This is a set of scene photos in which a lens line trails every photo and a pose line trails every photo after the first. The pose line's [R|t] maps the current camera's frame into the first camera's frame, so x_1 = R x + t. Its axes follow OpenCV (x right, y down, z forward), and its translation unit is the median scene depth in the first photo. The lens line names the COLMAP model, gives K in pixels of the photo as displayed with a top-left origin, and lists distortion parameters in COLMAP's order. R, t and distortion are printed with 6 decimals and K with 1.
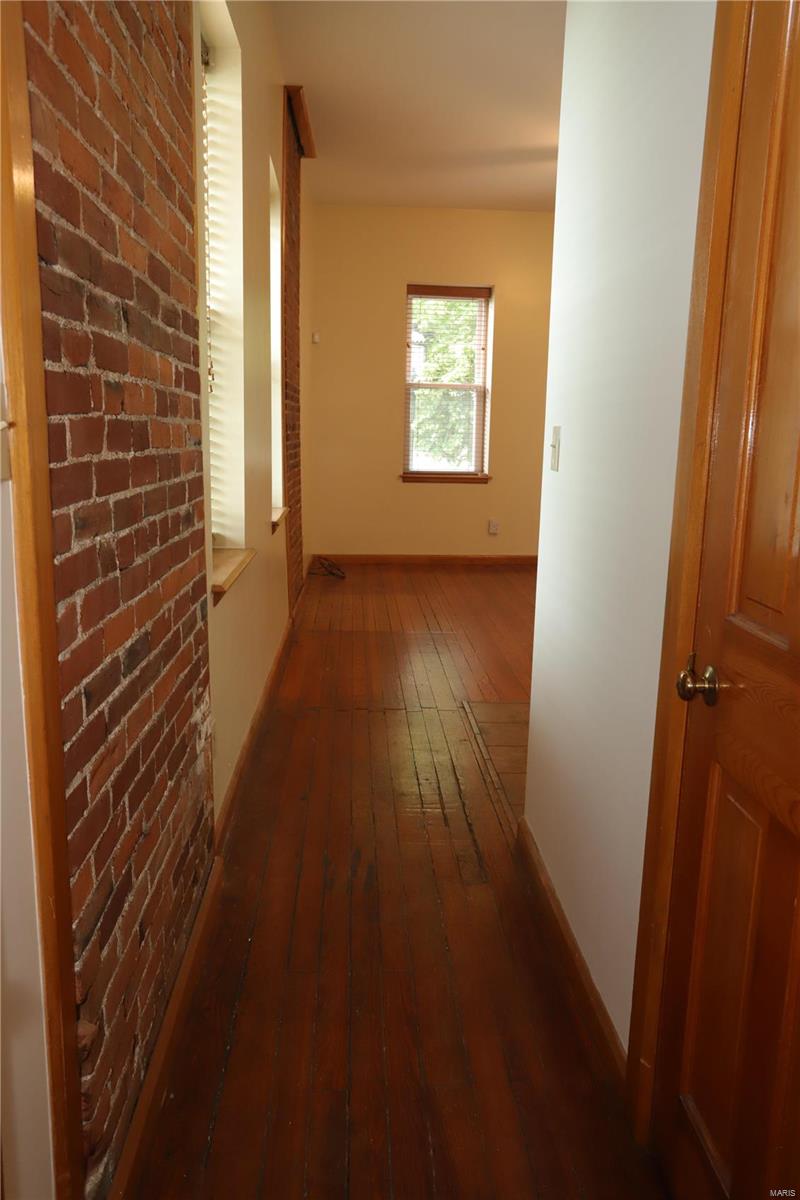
lens RADIAL K [[942.8, 0, 399.4], [0, 942.8, 601.4], [0, 0, 1]] dist [0.002001, -0.000398]
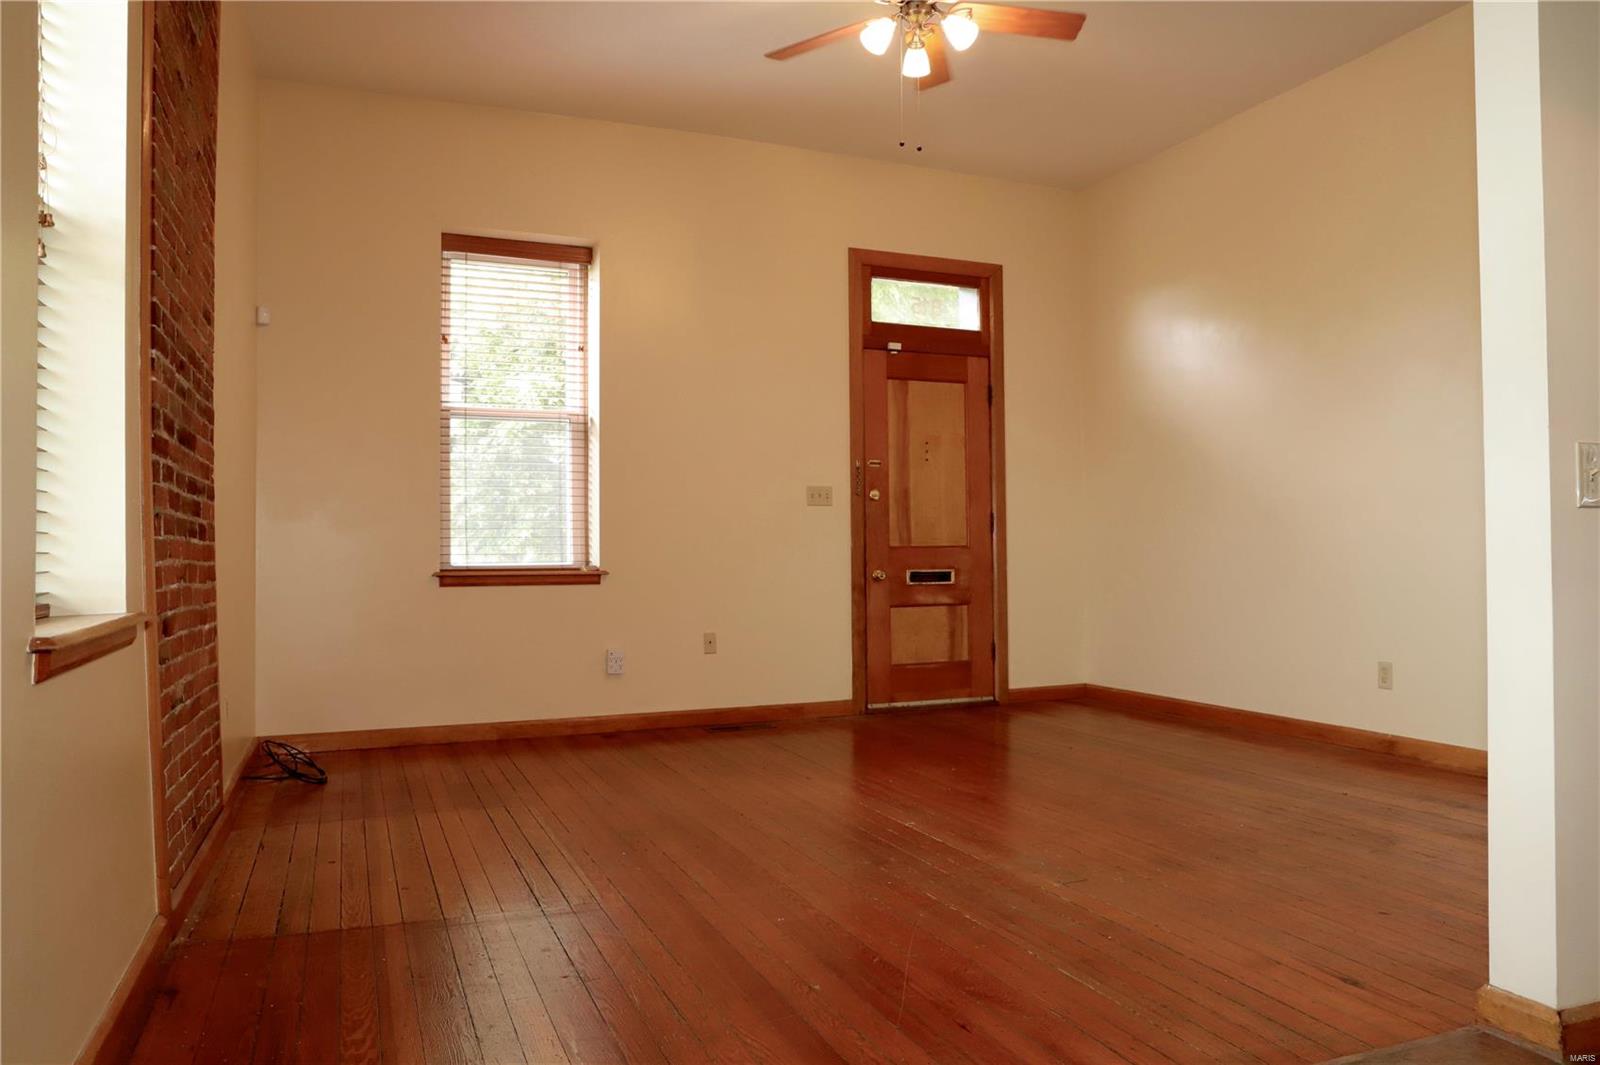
lens RADIAL K [[1157.4, 0, 801.6], [0, 1157.4, 538.3], [0, 0, 1]] dist [-0.083623, 0.001319]
pose [[0.946596, -0.024876, 0.321460, -0.010783], [0.088333, 0.978881, -0.184361, -0.016927], [-0.310085, 0.202910, 0.928803, 0.338429]]
